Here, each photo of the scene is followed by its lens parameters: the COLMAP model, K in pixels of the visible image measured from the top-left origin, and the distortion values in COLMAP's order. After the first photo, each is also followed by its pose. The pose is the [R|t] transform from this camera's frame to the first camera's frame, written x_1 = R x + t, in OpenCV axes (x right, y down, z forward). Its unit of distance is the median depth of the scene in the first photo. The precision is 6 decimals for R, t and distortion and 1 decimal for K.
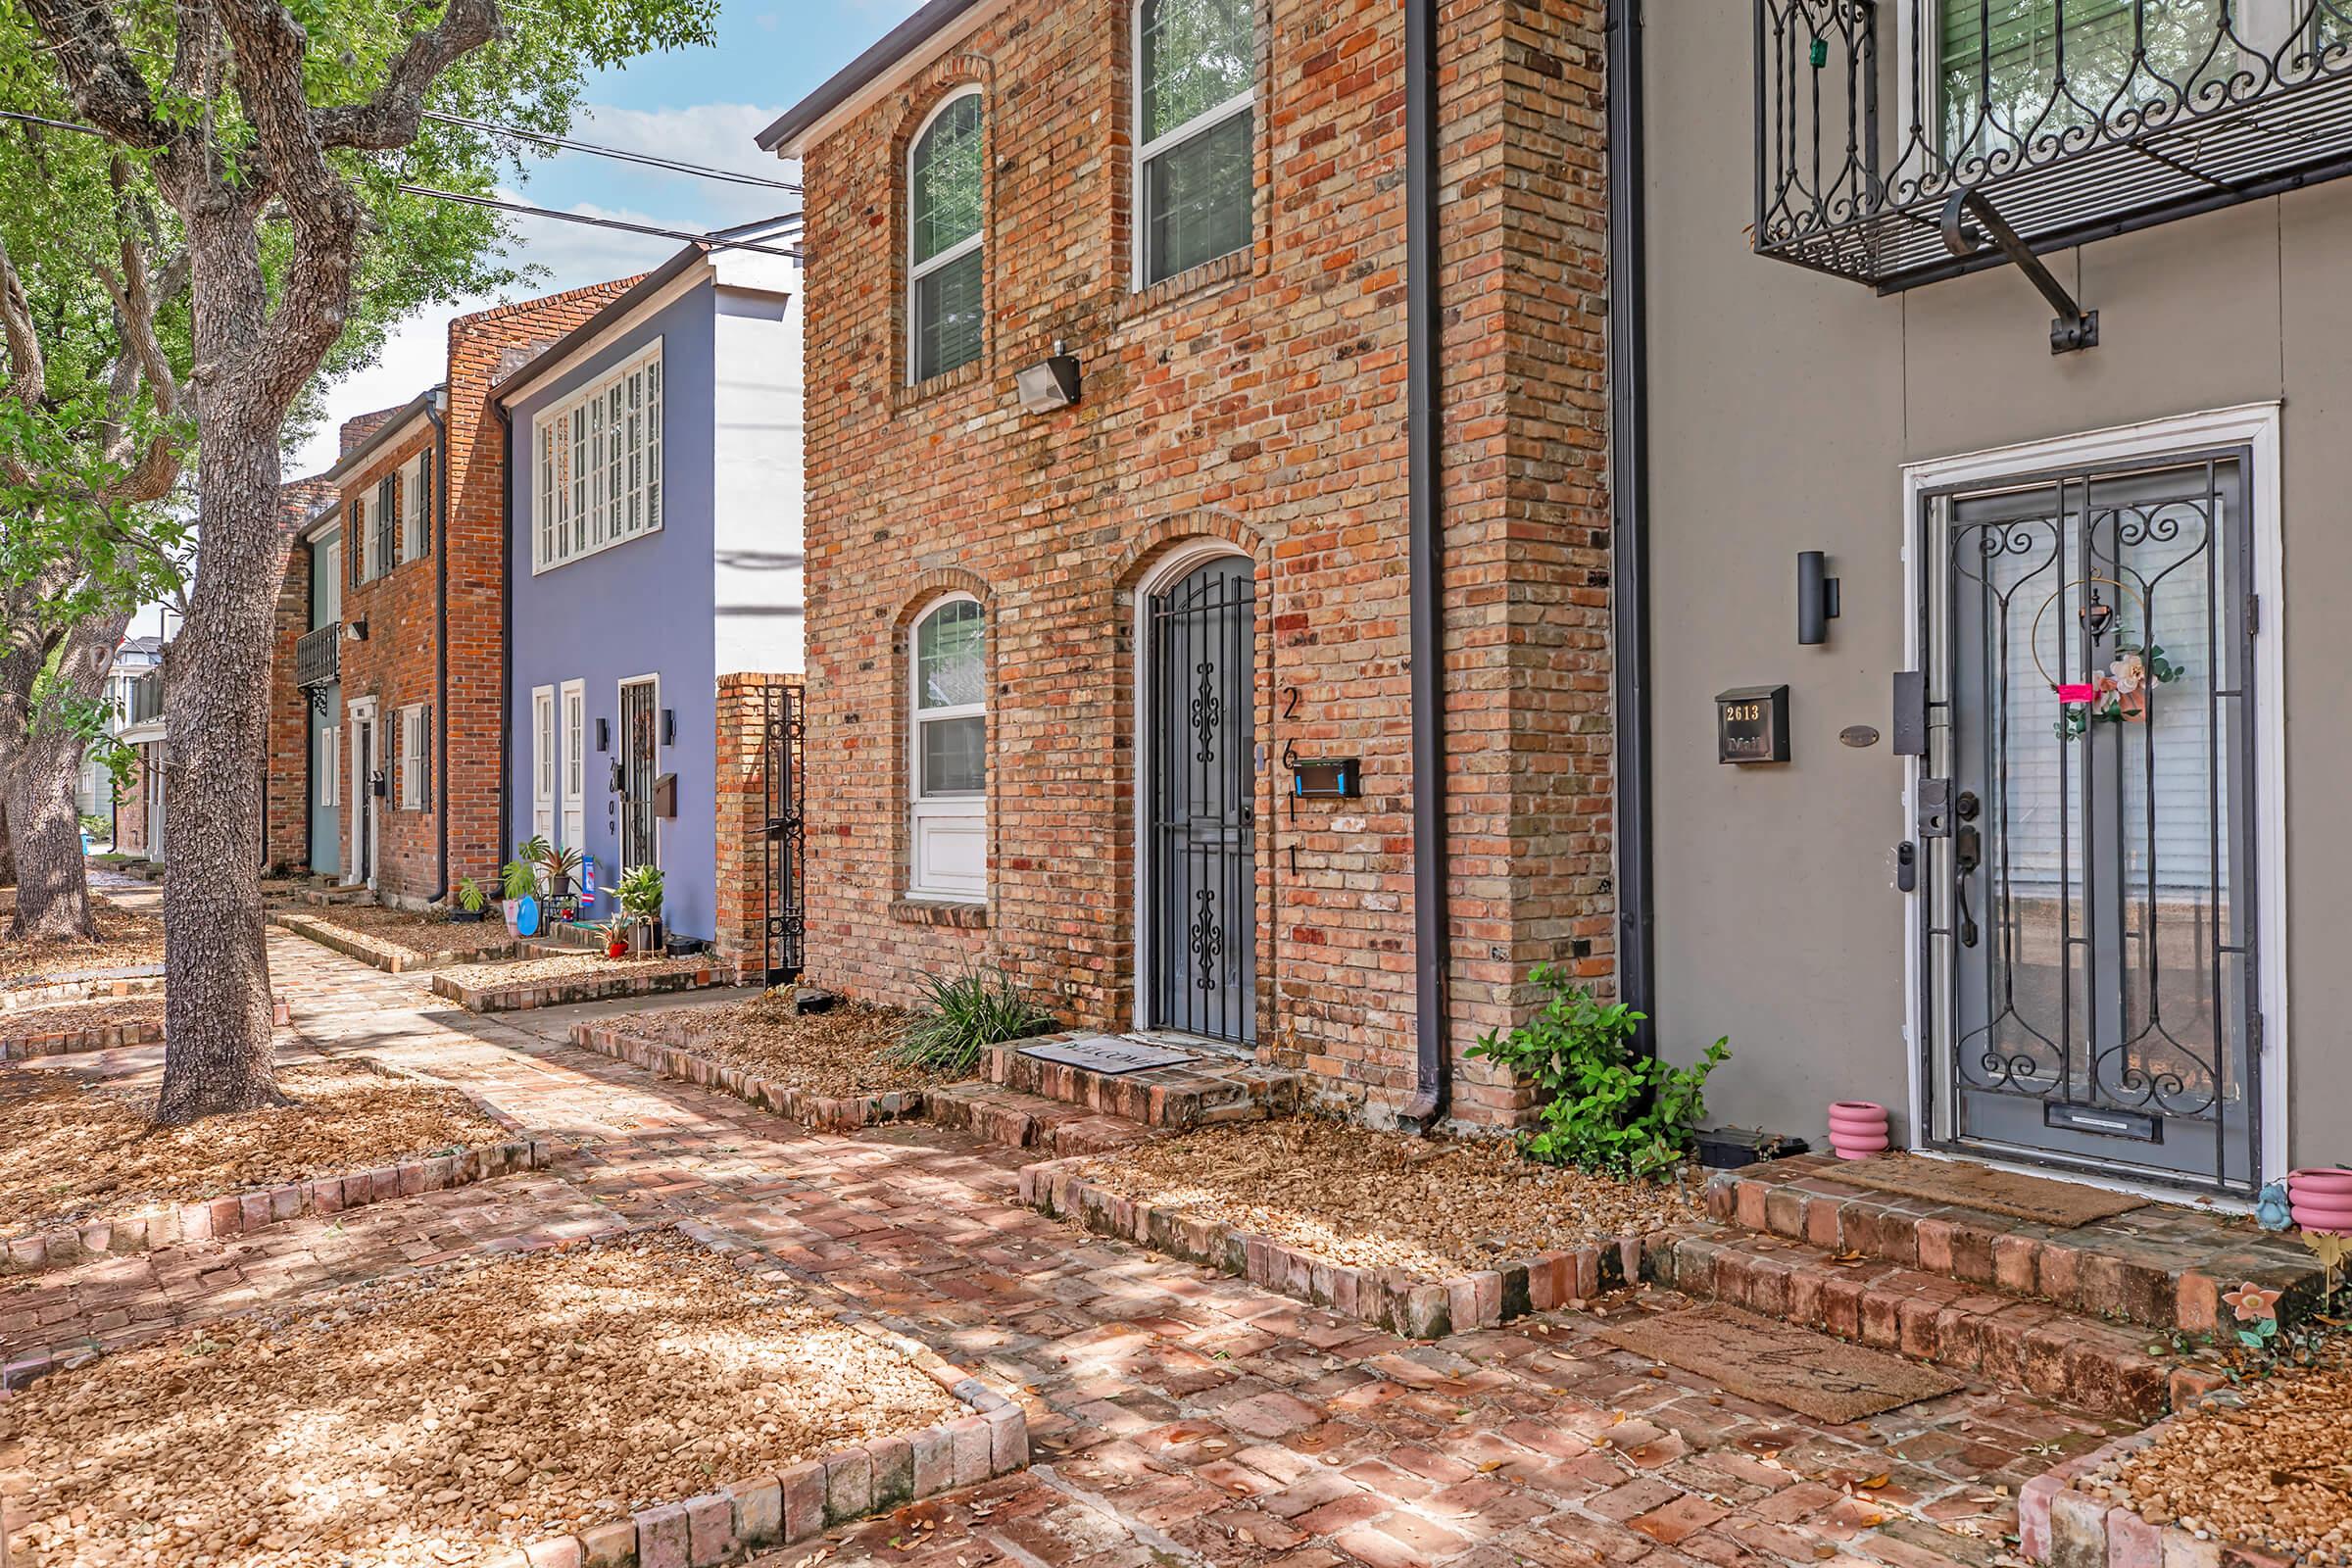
lens RADIAL K [[1637.8, 0, 1174.3], [0, 1637.8, 779.5], [0, 0, 1]] dist [0.004111, 0.000518]
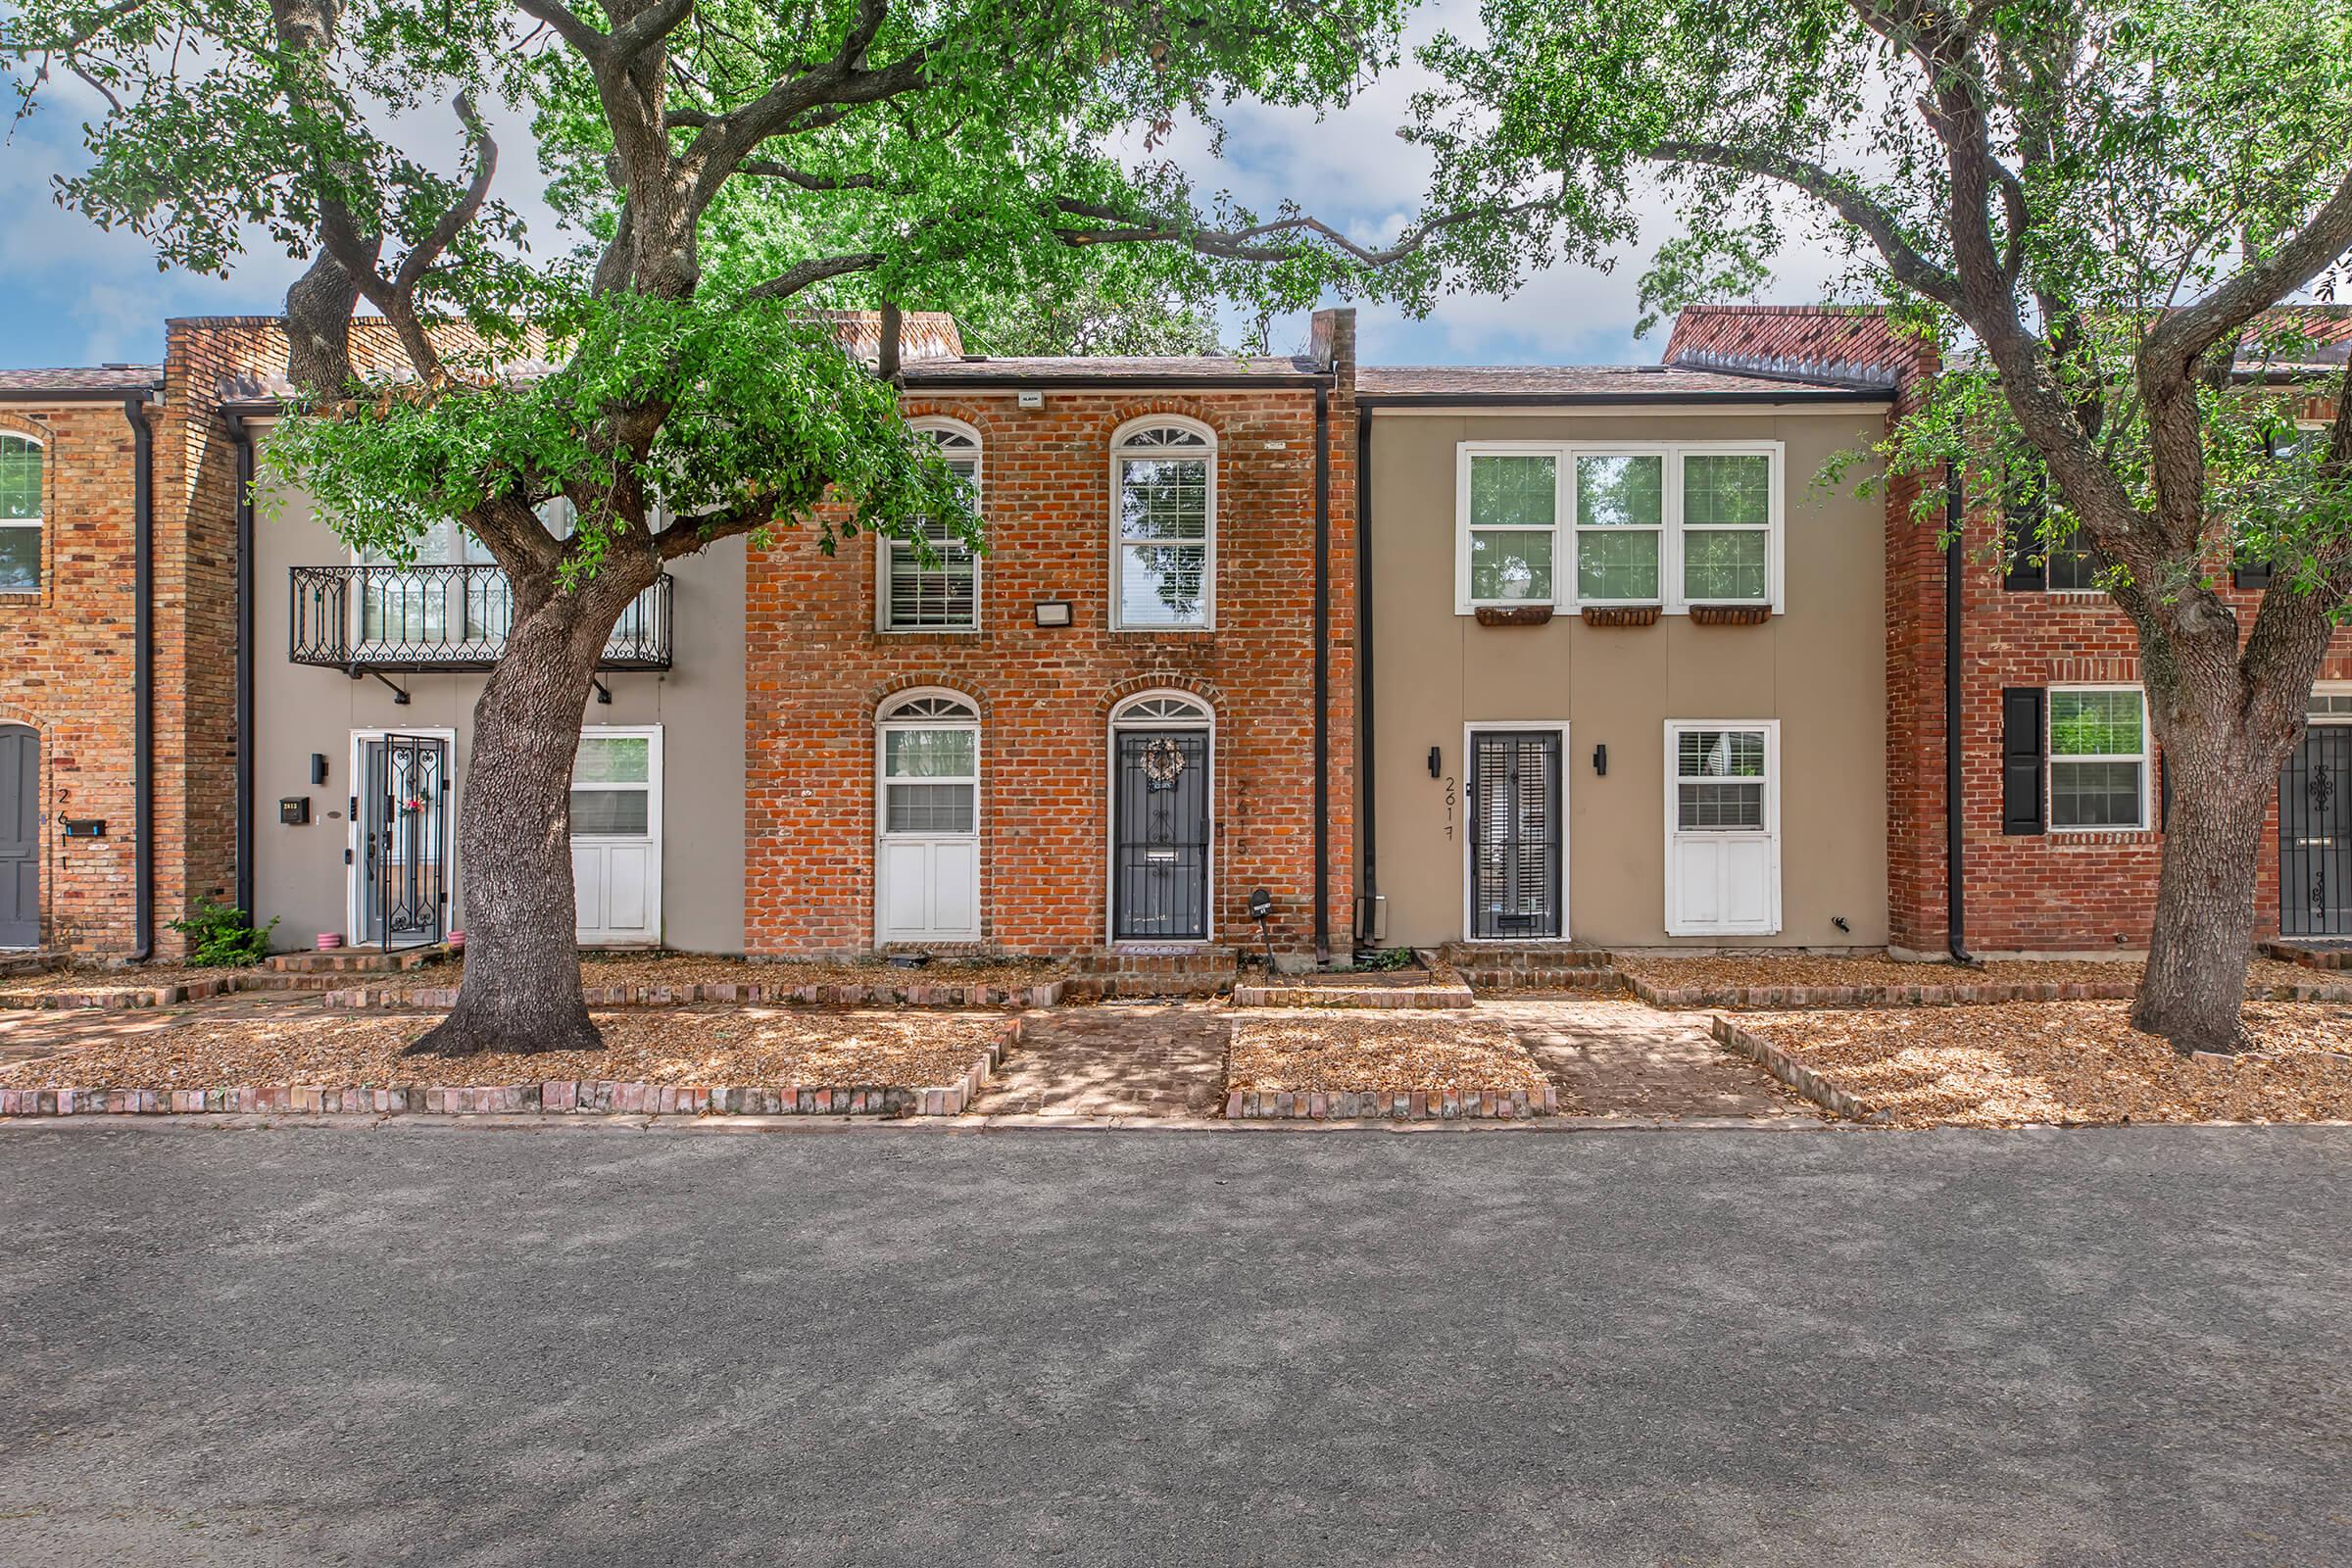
lens RADIAL K [[1277.9, 0, 1328.9], [0, 1277.9, 798.4], [0, 0, 1]] dist [-0.000417, 0.002383]
pose [[0.608587, 0.011868, 0.793399, -0.294366], [-0.005488, 0.999927, -0.010748, -0.035153], [-0.793468, 0.002187, 0.608607, -1.627944]]
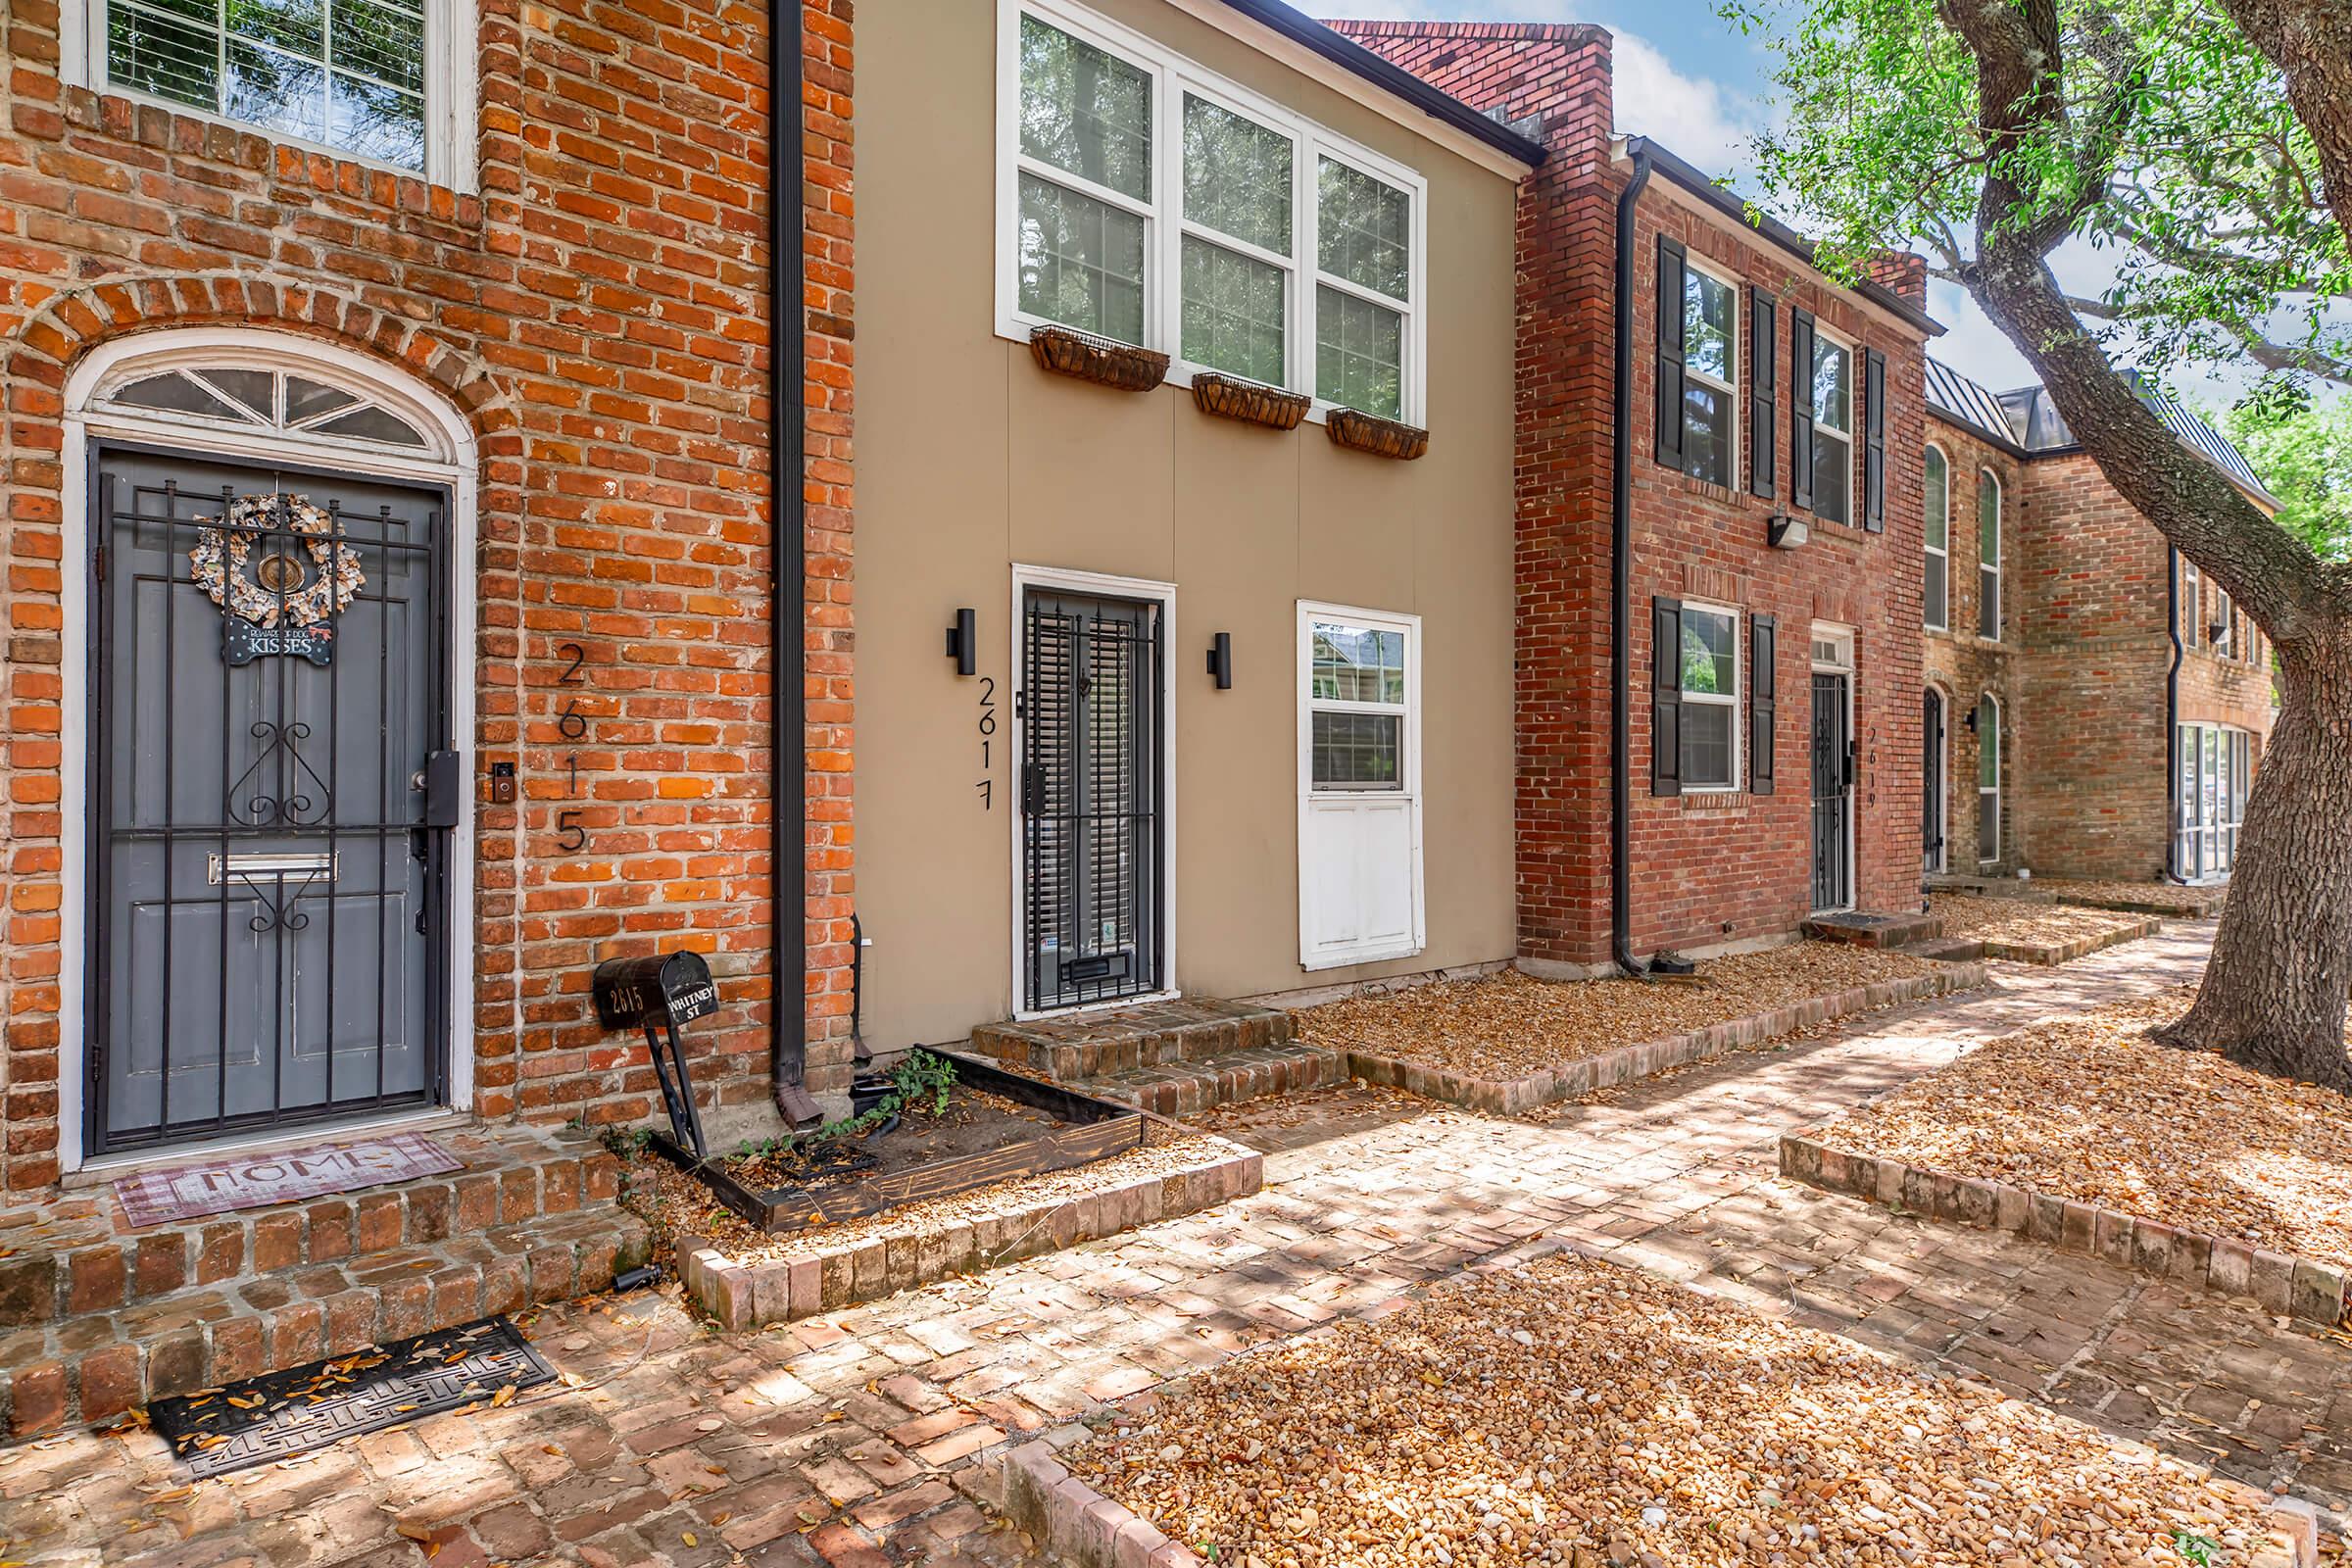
lens RADIAL K [[1345.0, 0, 1179.7], [0, 1345.0, 795.1], [0, 0, 1]] dist [0.005127, 0.017888]
pose [[-0.083306, -0.001268, 0.996523, 0.412651], [-0.007550, 0.999971, 0.000641, -0.004800], [-0.996495, -0.007471, -0.083313, -0.611210]]
